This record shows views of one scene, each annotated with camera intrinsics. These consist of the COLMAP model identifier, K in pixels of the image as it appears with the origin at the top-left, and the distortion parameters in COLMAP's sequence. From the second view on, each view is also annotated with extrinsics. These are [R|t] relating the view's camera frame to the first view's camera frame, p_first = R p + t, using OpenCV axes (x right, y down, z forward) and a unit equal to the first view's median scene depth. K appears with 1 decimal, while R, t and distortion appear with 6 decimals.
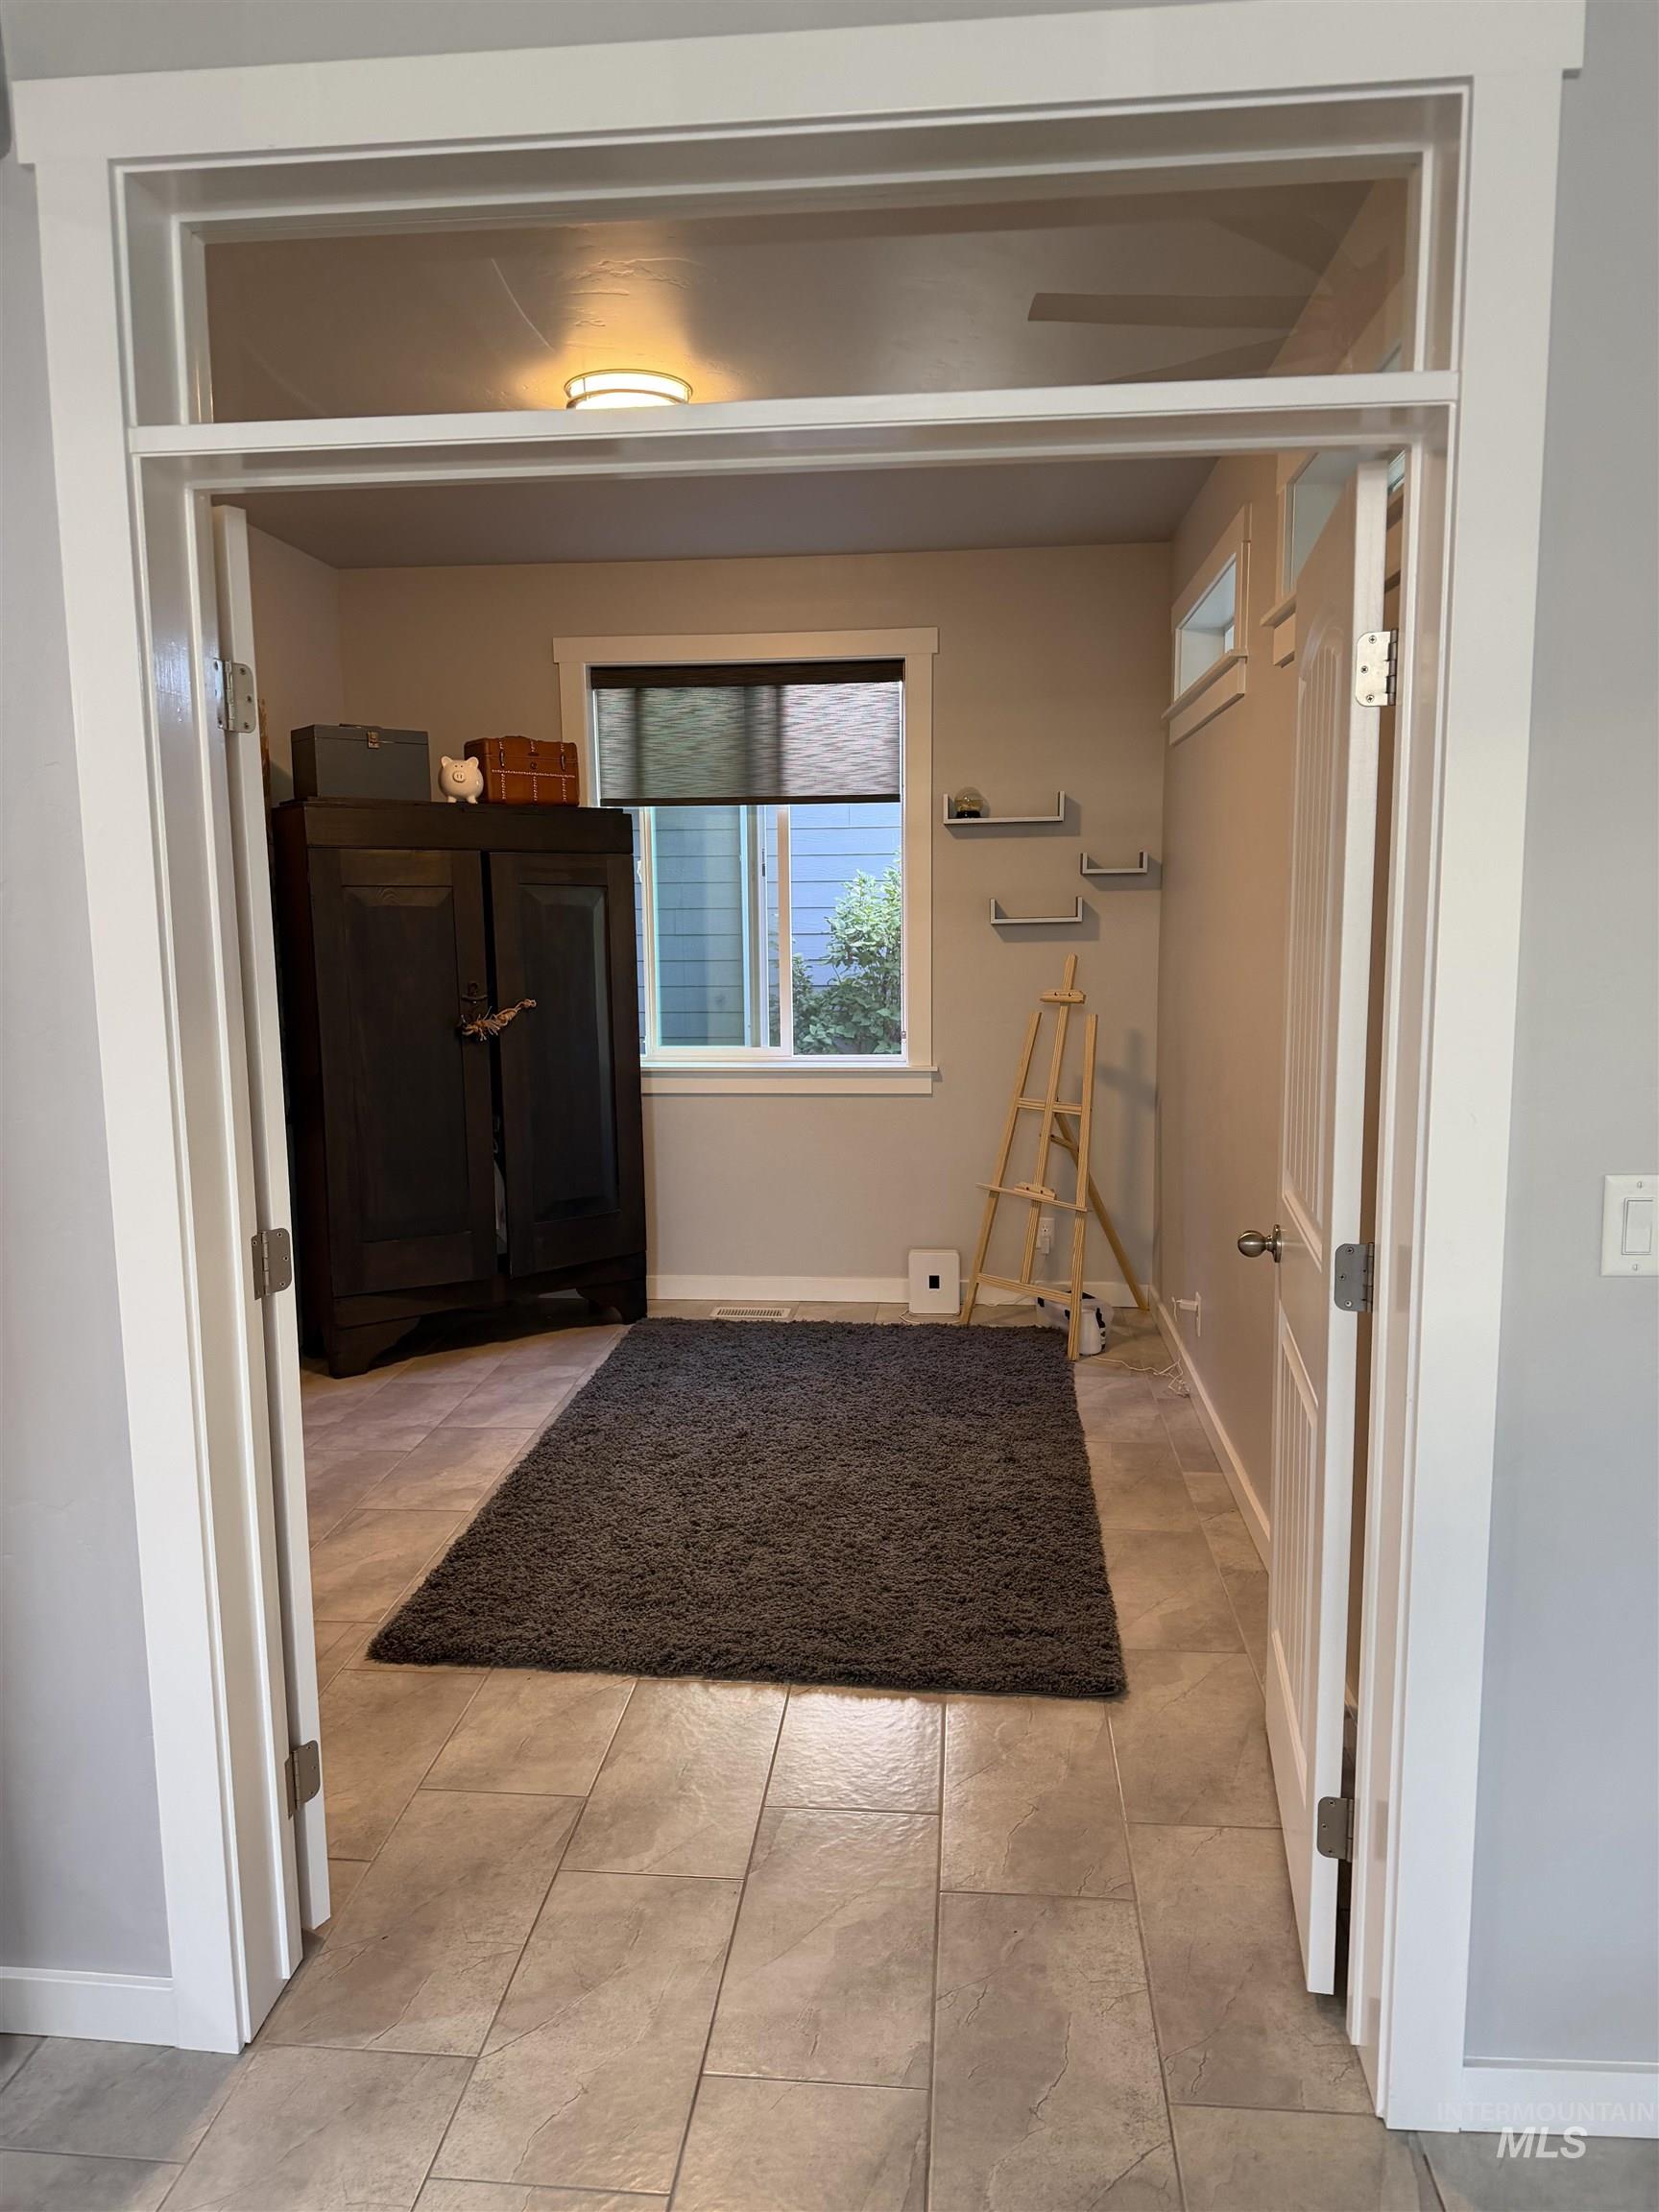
lens RADIAL K [[1544.9, 0, 830.9], [0, 1544.9, 1111.1], [0, 0, 1]] dist [0.058111, -0.077064]
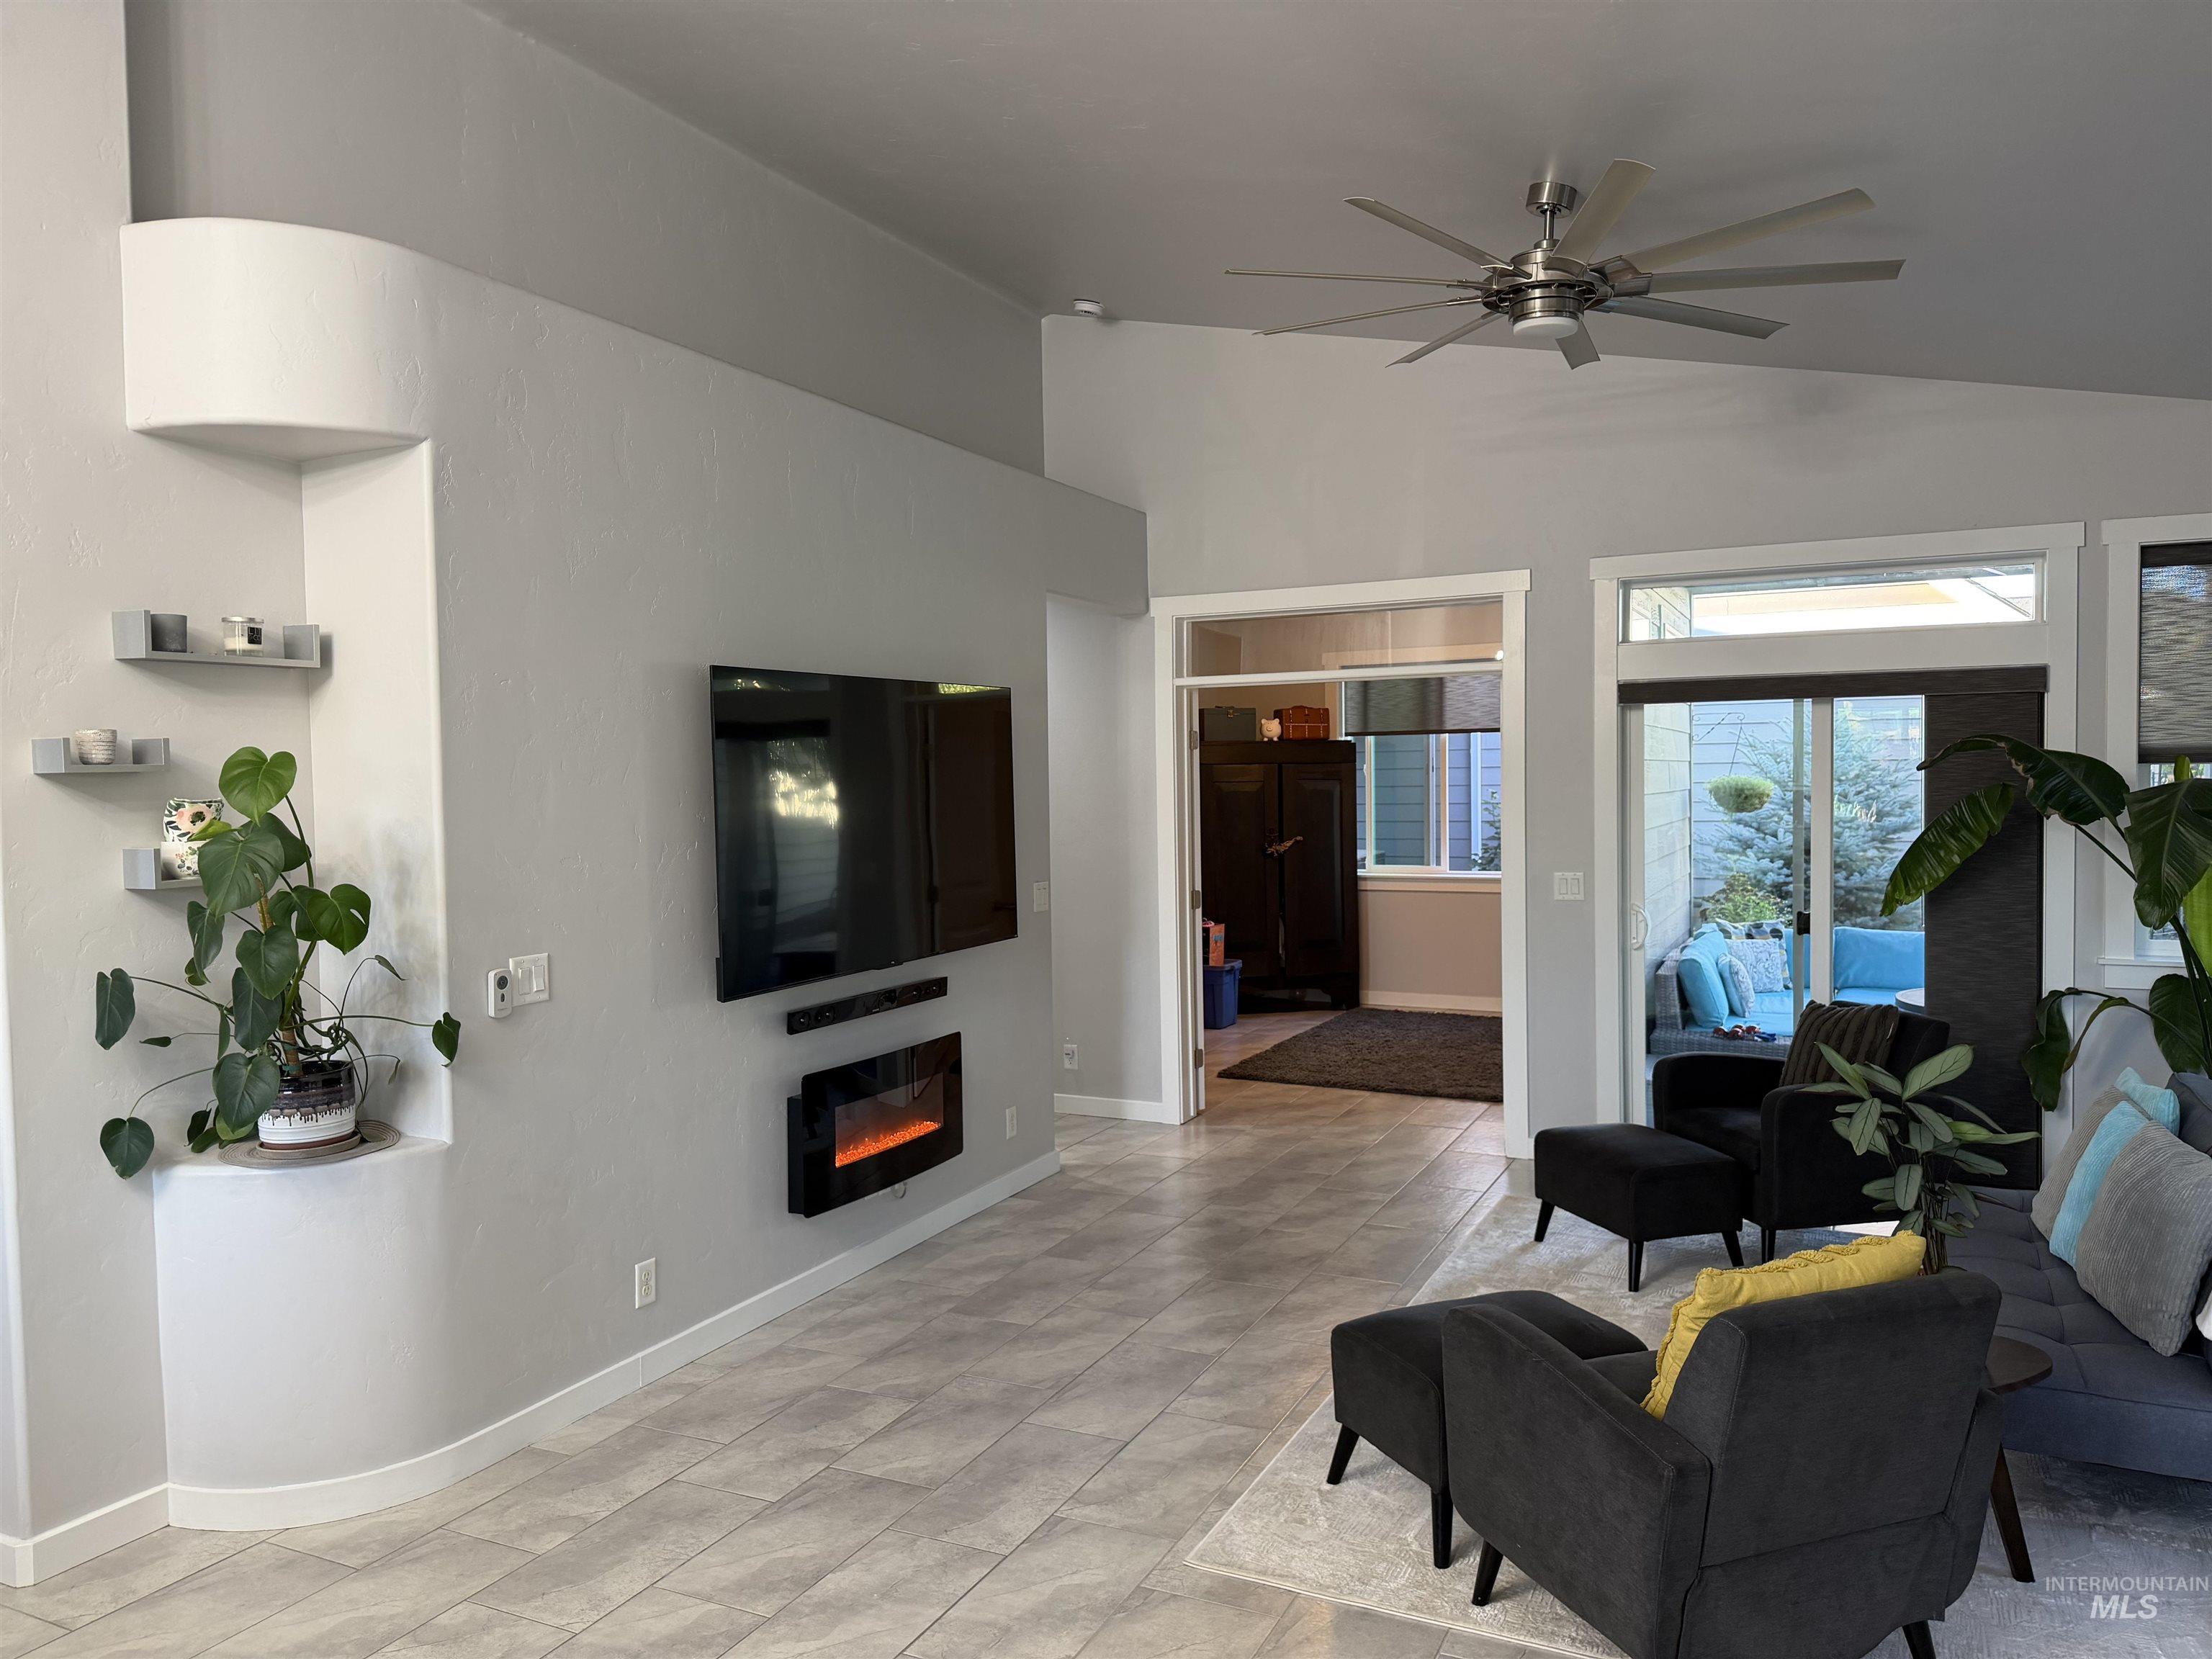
lens RADIAL K [[1544.9, 0, 1099.0], [0, 1544.9, 840.3], [0, 0, 1]] dist [0.058111, -0.077064]
pose [[0.933568, 0.008073, -0.358308, 0.272293], [-0.039872, 0.995880, -0.081448, 0.103202], [0.356175, 0.090324, 0.930044, -0.928430]]
